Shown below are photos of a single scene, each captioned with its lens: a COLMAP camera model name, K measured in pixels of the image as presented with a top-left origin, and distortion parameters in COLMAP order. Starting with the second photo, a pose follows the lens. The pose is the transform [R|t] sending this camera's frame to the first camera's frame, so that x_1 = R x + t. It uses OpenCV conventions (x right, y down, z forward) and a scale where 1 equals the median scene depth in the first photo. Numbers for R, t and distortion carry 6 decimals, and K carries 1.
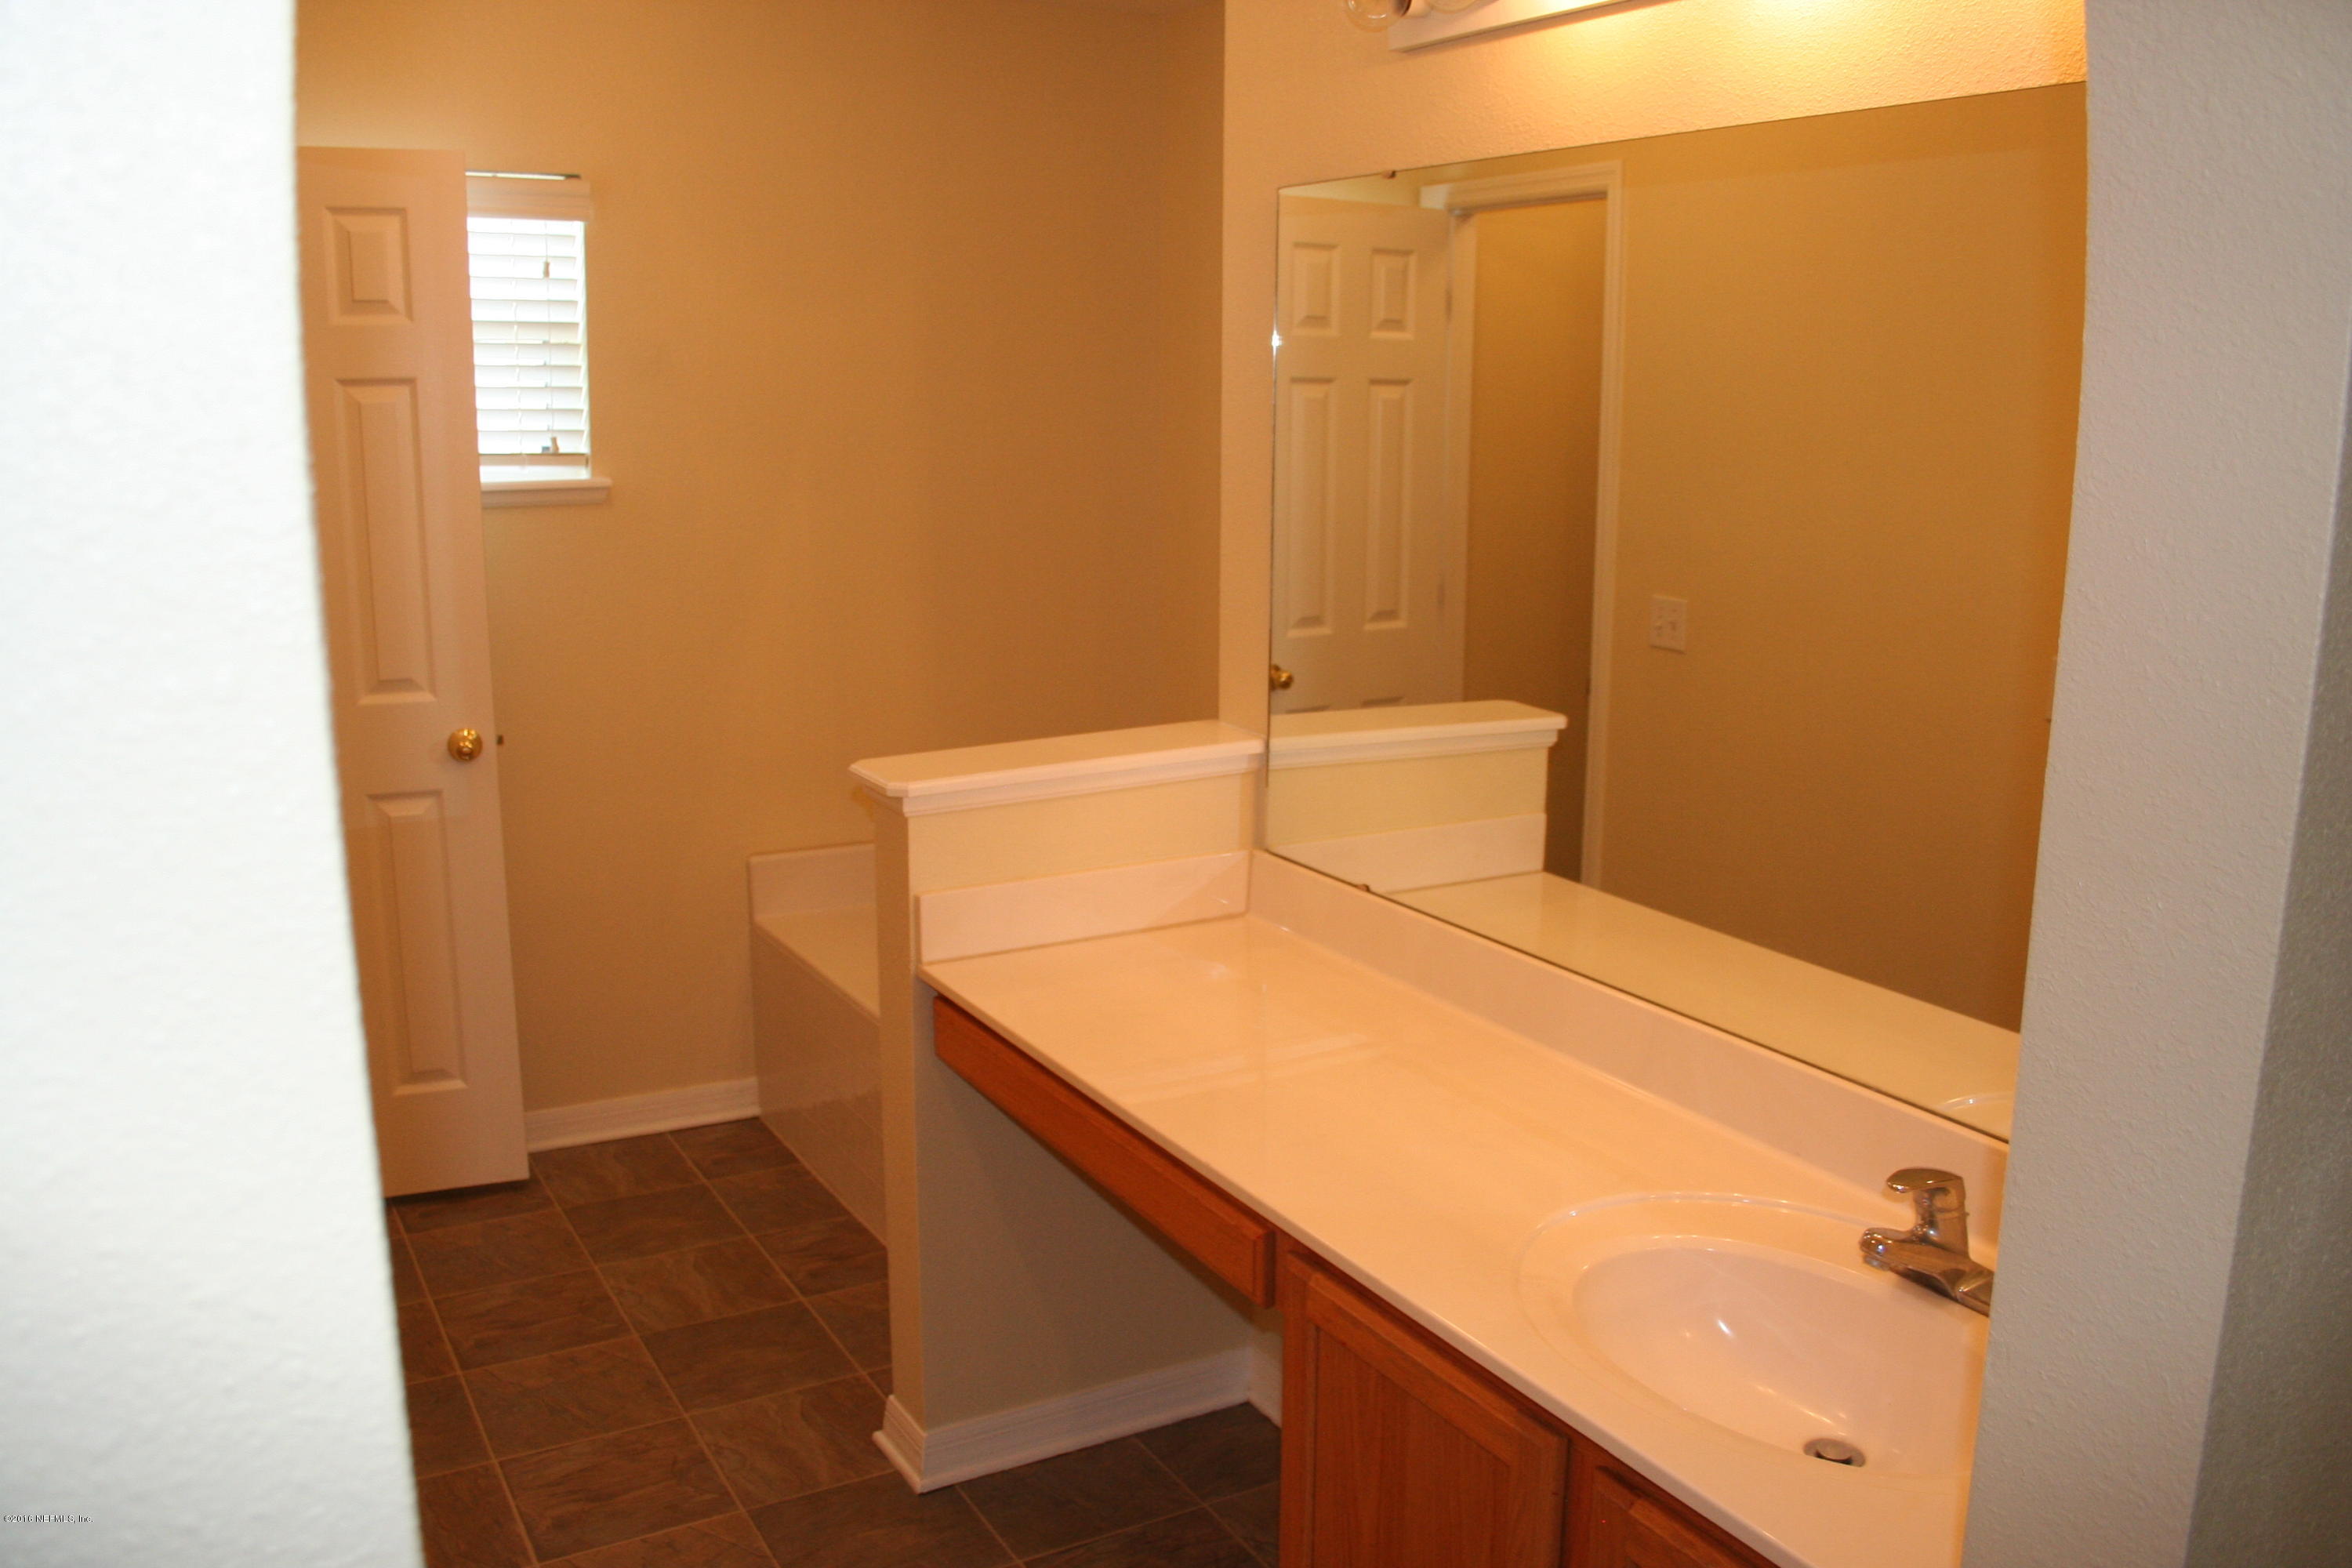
lens RADIAL K [[1963.4, 0, 1176.0], [0, 1963.4, 784.0], [0, 0, 1]] dist [-0.063548, 0.006733]
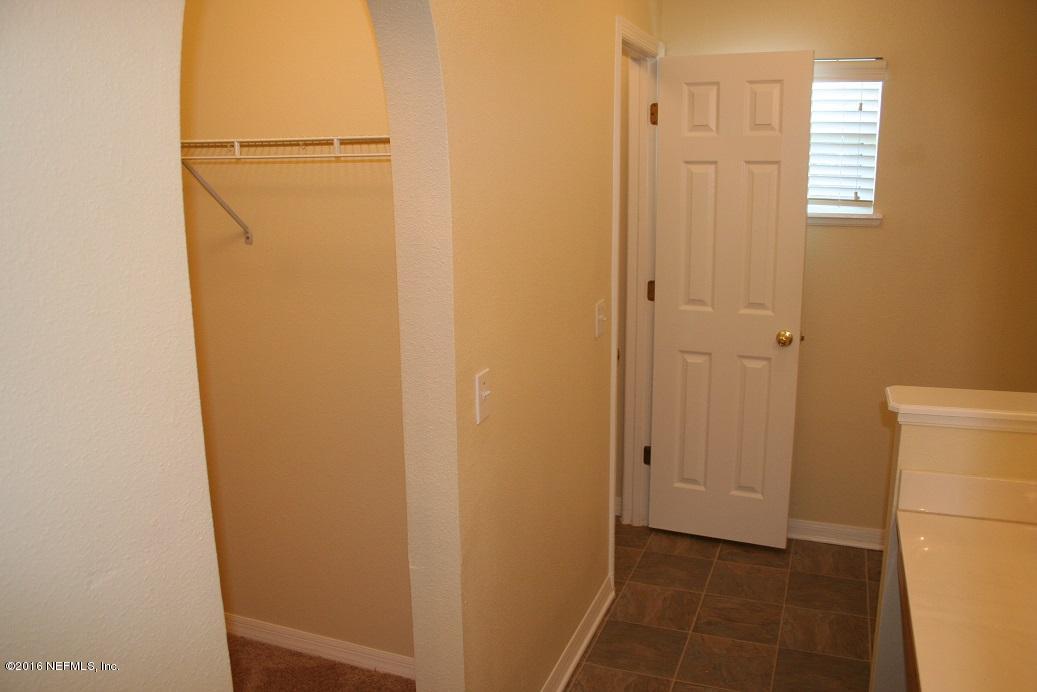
lens RADIAL K [[865.7, 0, 518.5], [0, 865.7, 346.0], [0, 0, 1]] dist [-0.063548, 0.006733]
pose [[0.659604, 0.152919, -0.735893, 0.122488], [-0.147990, 0.986341, 0.072314, -0.036375], [0.736900, 0.061206, 0.673225, 0.174275]]
